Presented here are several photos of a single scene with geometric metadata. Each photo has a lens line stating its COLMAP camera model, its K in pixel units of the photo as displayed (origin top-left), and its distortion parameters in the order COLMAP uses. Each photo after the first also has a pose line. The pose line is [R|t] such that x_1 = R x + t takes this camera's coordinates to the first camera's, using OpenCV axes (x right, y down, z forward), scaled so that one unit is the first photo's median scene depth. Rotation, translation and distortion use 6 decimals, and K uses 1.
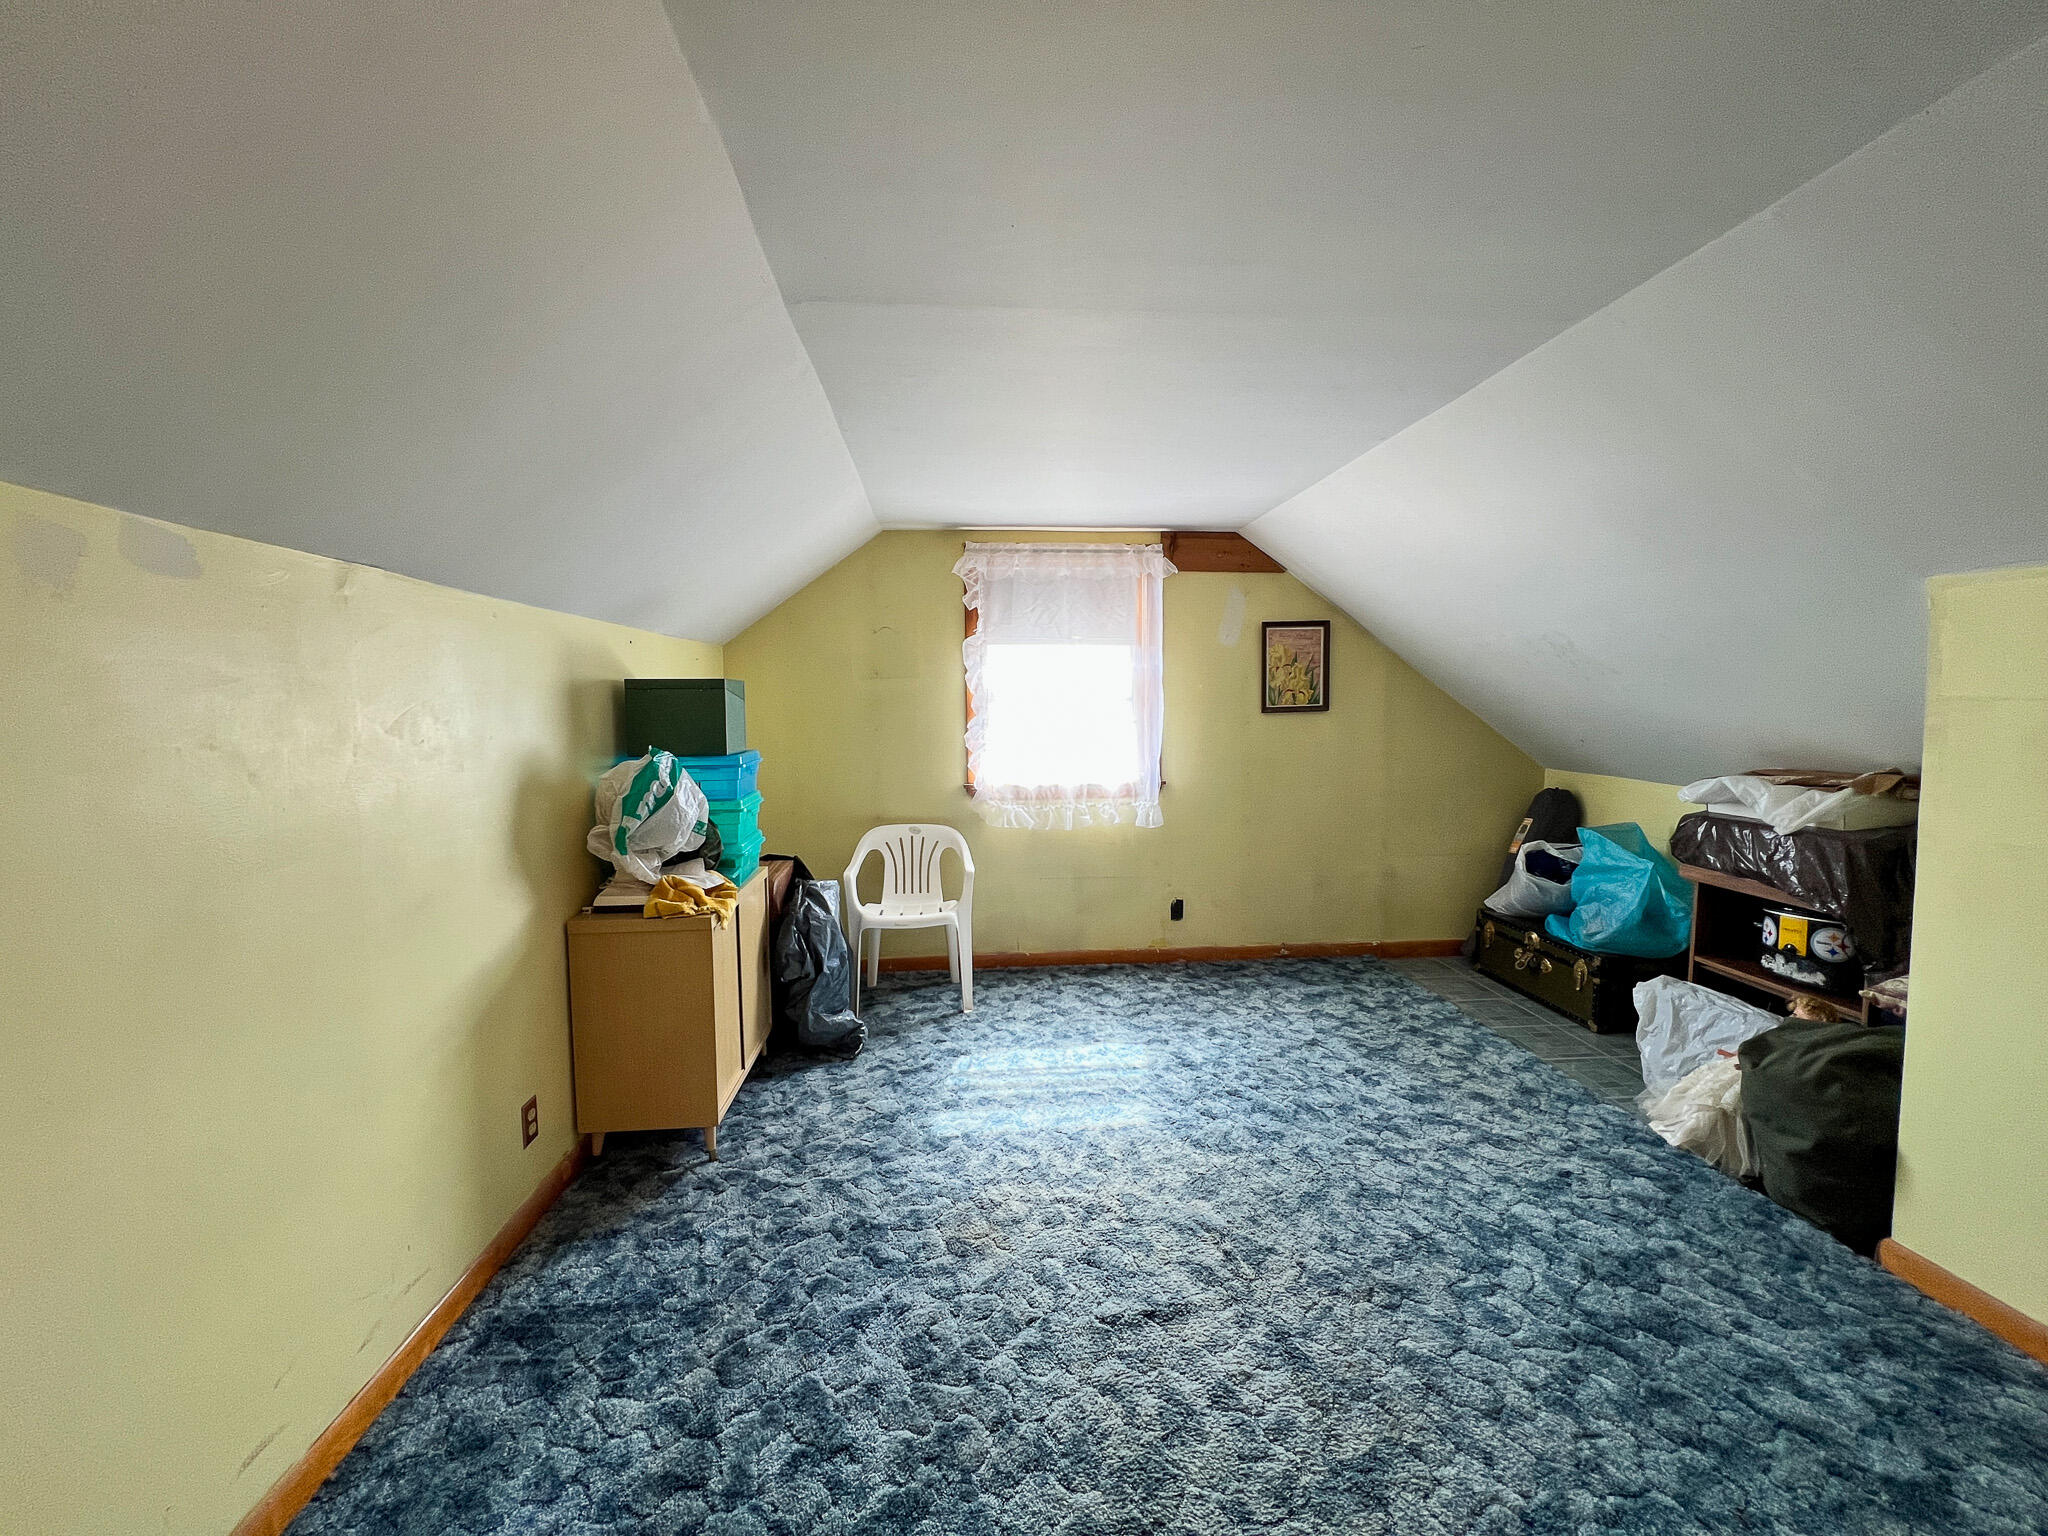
lens RADIAL K [[825.9, 0, 1022.9], [0, 825.9, 765.2], [0, 0, 1]] dist [0.001511, -0.000088]
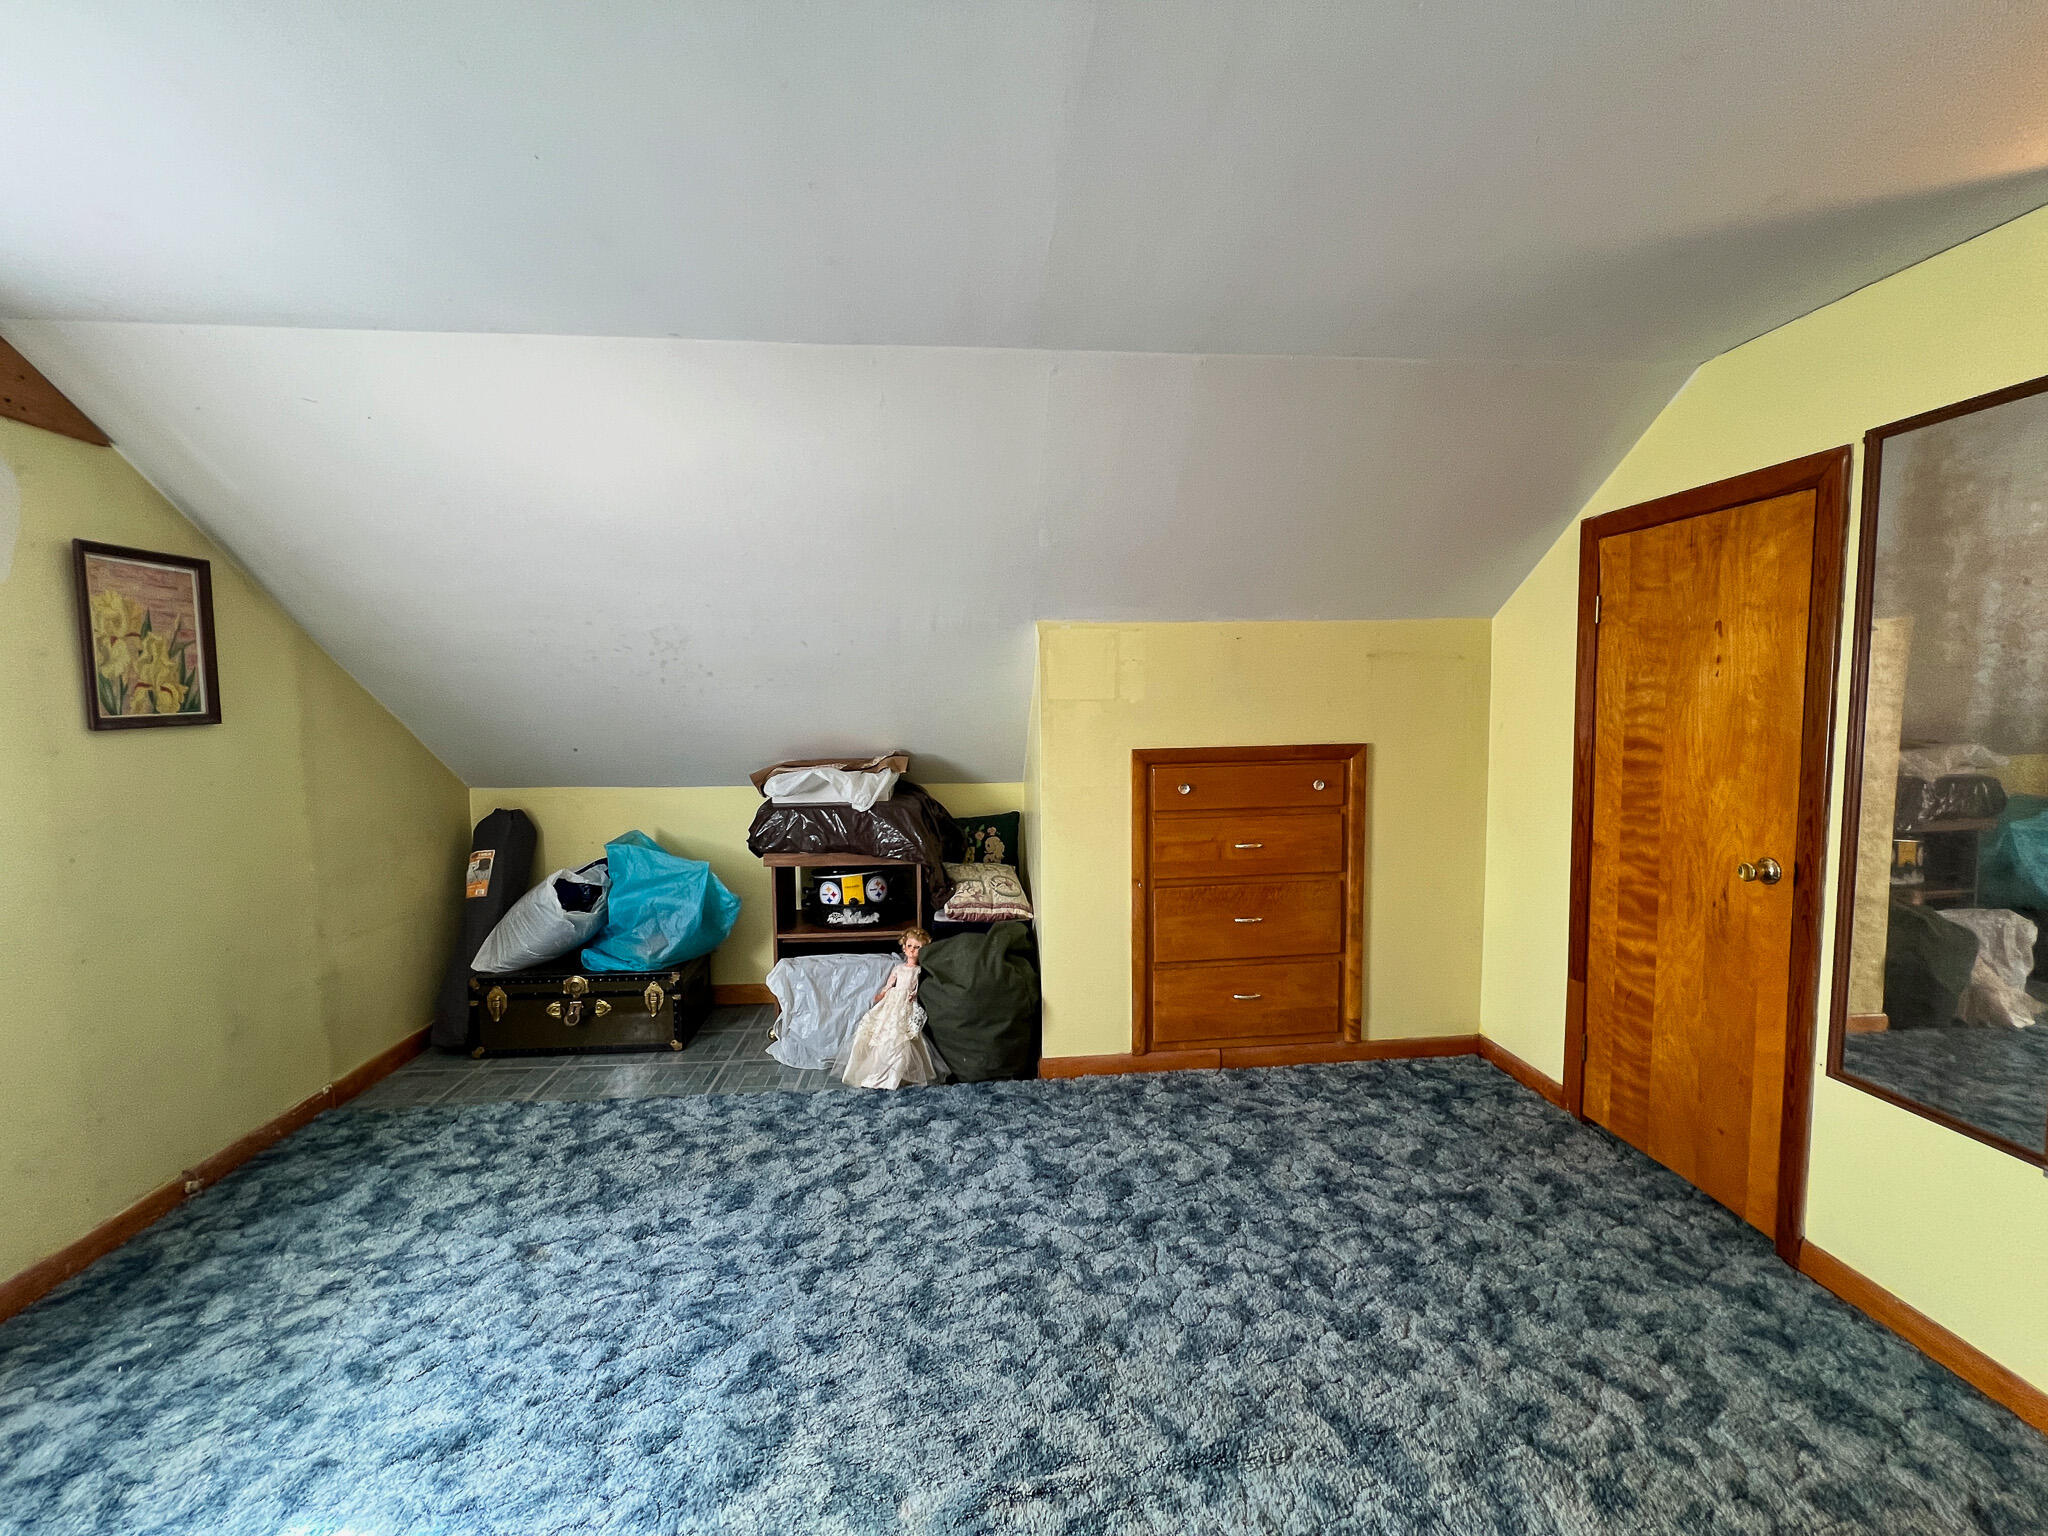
lens RADIAL K [[825.9, 0, 1024.1], [0, 825.9, 759.0], [0, 0, 1]] dist [0.001511, -0.000088]
pose [[-0.007922, -0.063172, 0.997971, -0.258395], [0.082356, 0.994571, 0.063610, -0.042954], [-0.996571, 0.082693, -0.002677, 0.608887]]
